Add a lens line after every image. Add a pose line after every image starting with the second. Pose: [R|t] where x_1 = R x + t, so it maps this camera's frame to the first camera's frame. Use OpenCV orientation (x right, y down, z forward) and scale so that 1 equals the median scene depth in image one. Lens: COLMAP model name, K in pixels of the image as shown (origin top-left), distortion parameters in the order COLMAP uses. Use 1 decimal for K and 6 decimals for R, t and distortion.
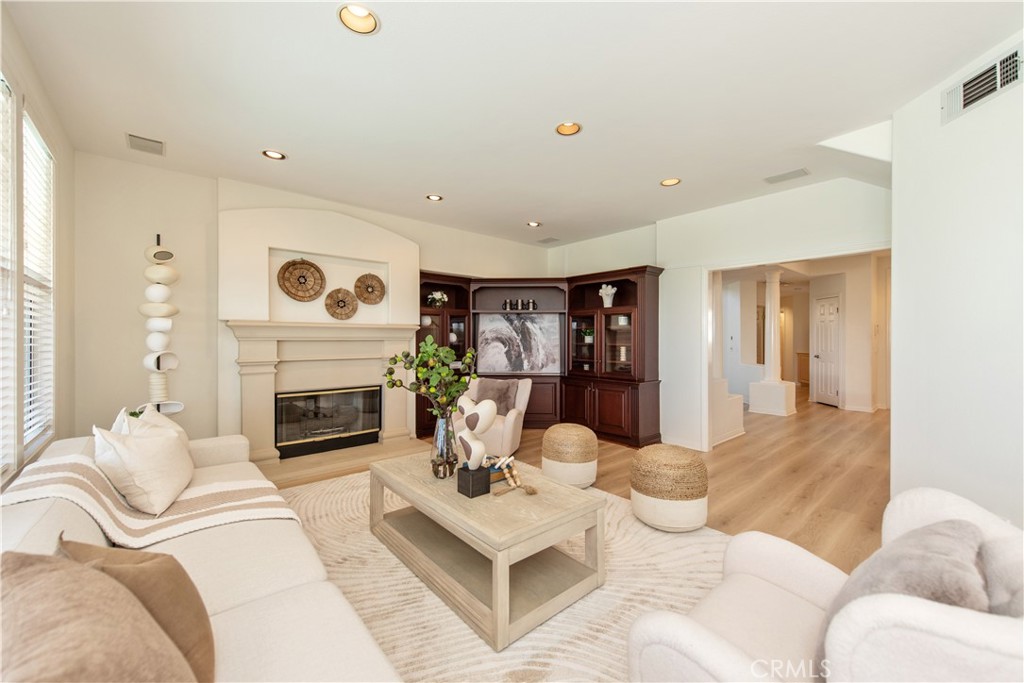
lens RADIAL K [[401.7, 0, 514.1], [0, 401.7, 339.7], [0, 0, 1]] dist [0.008510, -0.002481]
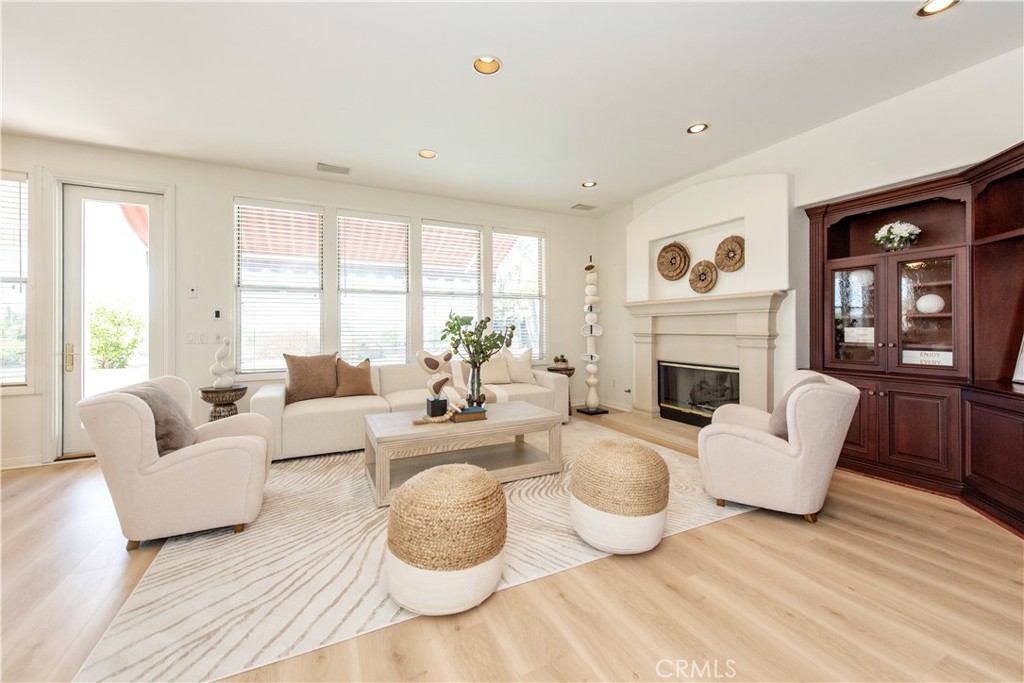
lens RADIAL K [[401.7, 0, 517.0], [0, 401.7, 327.2], [0, 0, 1]] dist [0.008510, -0.002481]
pose [[-0.239296, -0.000744, -0.970946, 0.557083], [0.002121, 0.999997, -0.001290, 0.028500], [0.970944, -0.002368, -0.239294, 0.732931]]
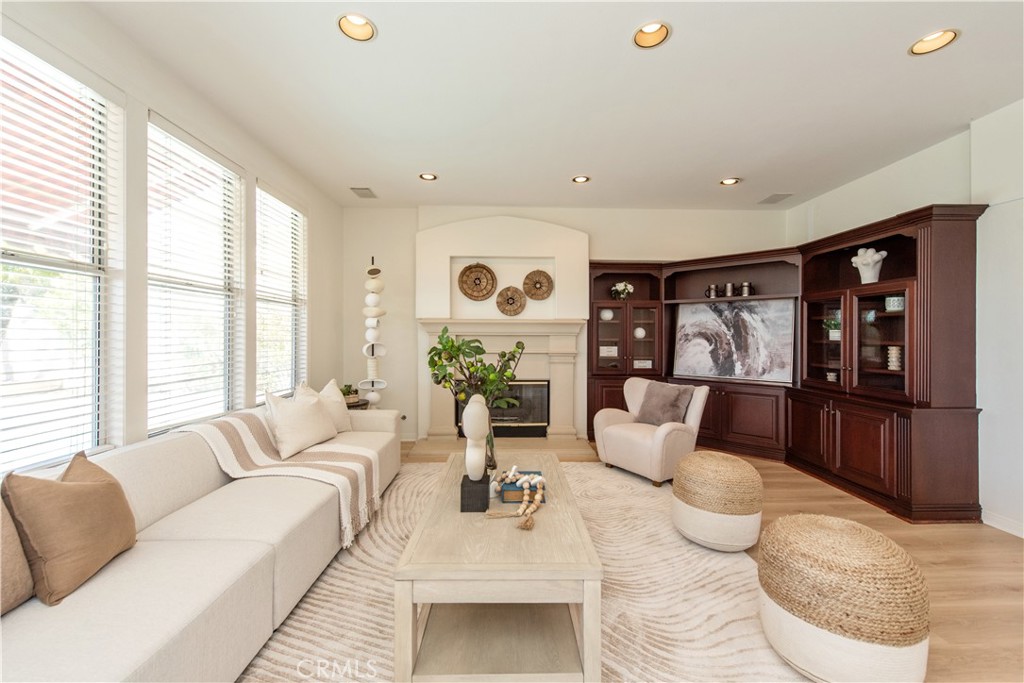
lens RADIAL K [[401.7, 0, 515.4], [0, 401.7, 337.6], [0, 0, 1]] dist [0.008510, -0.002481]
pose [[0.769977, 0.003634, -0.638061, 0.236524], [-0.003786, 0.999992, 0.001127, 0.005669], [0.638060, 0.001548, 0.769985, 0.174899]]
